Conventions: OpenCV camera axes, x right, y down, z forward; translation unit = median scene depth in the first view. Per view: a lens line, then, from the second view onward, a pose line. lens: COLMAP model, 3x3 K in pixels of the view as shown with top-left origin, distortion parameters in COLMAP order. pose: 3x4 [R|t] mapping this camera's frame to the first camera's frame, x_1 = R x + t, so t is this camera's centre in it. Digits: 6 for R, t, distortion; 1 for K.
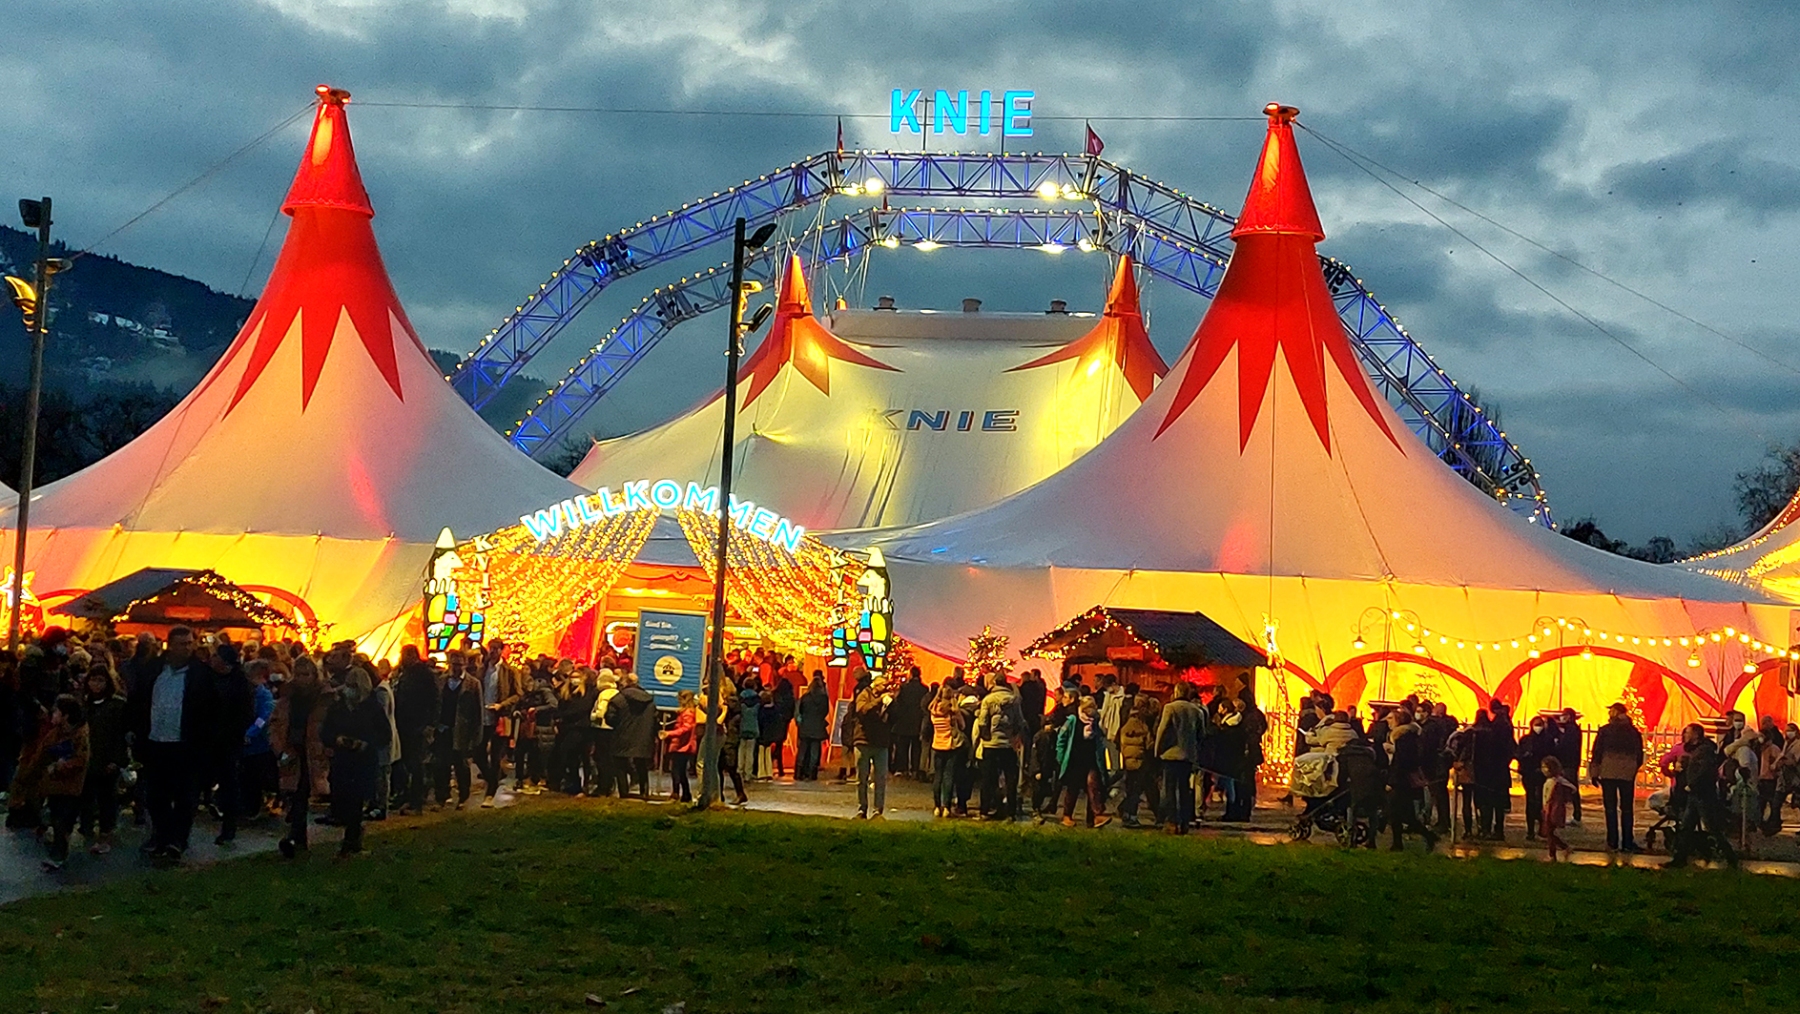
lens RADIAL K [[1228.7, 0, 964.7], [0, 1228.7, 489.2], [0, 0, 1]] dist [0.077408, -0.096969]
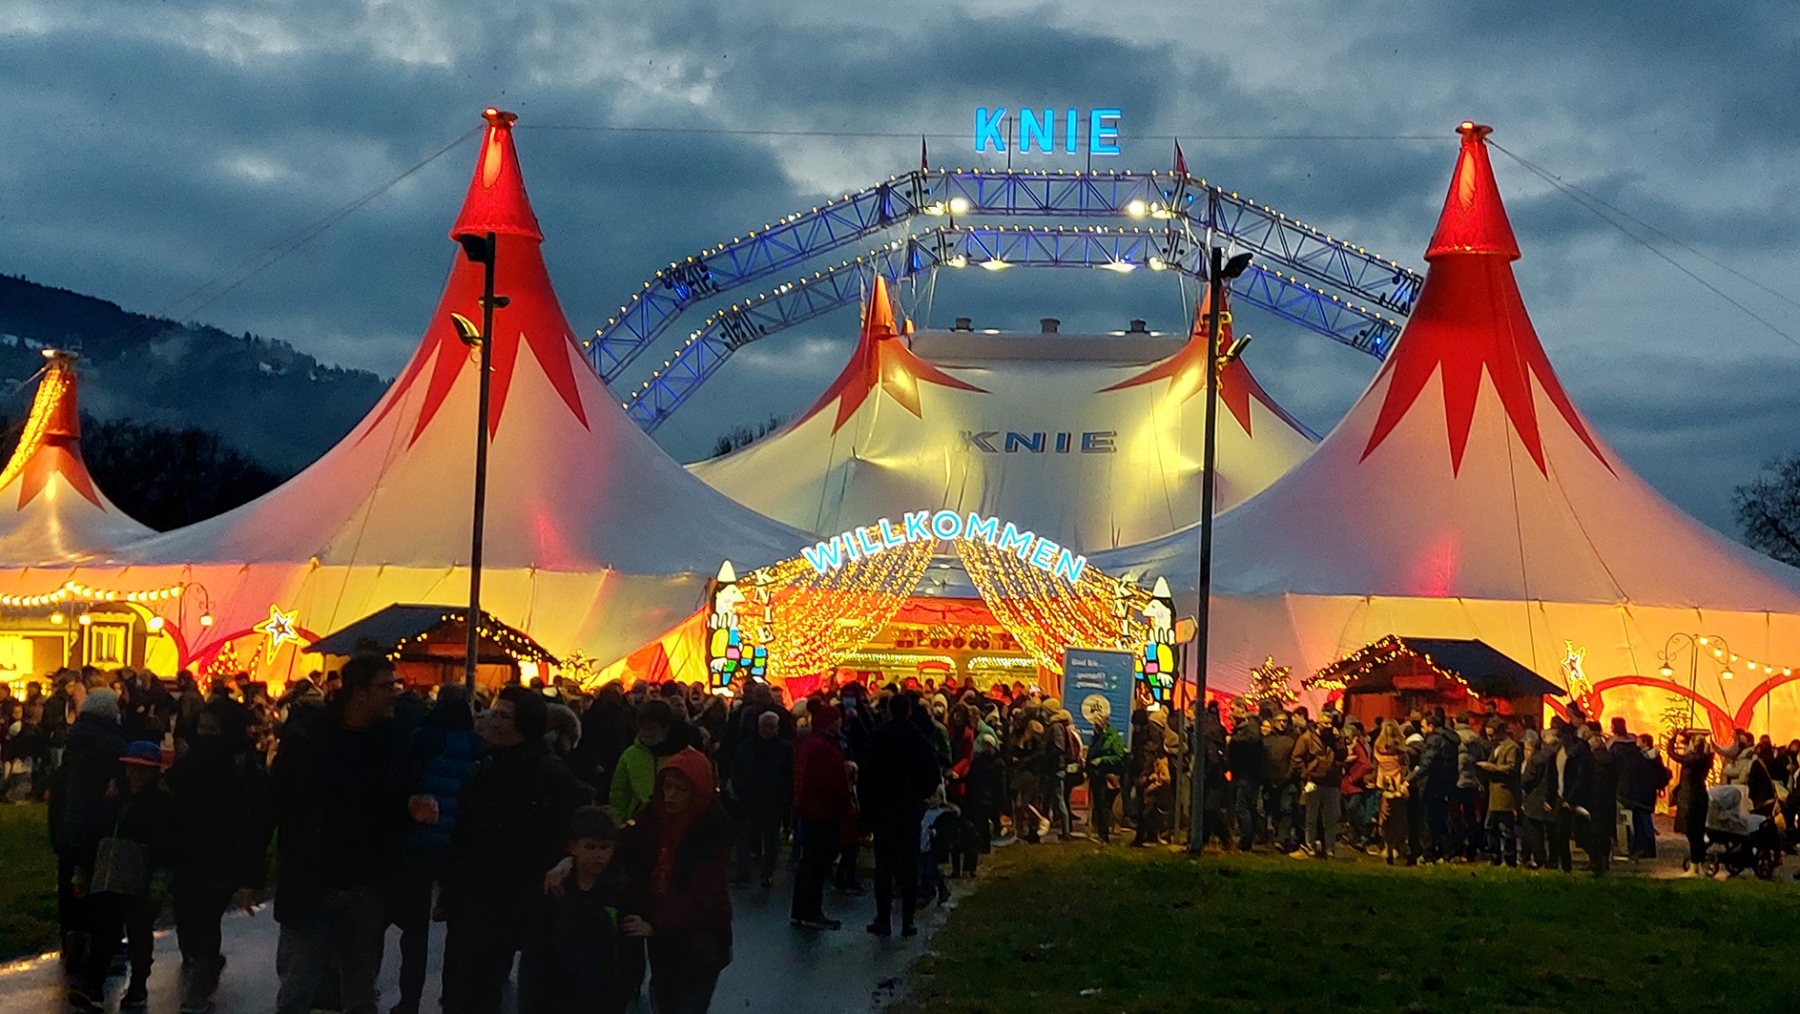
lens RADIAL K [[1232.7, 0, 900.0], [0, 1232.7, 507.0], [0, 0, 1]] dist [0.075584, -0.096544]
pose [[0.999638, -0.008809, 0.025404, -0.284004], [0.008775, 0.999960, 0.001479, -0.011147], [-0.025416, -0.001255, 0.999676, 0.016453]]
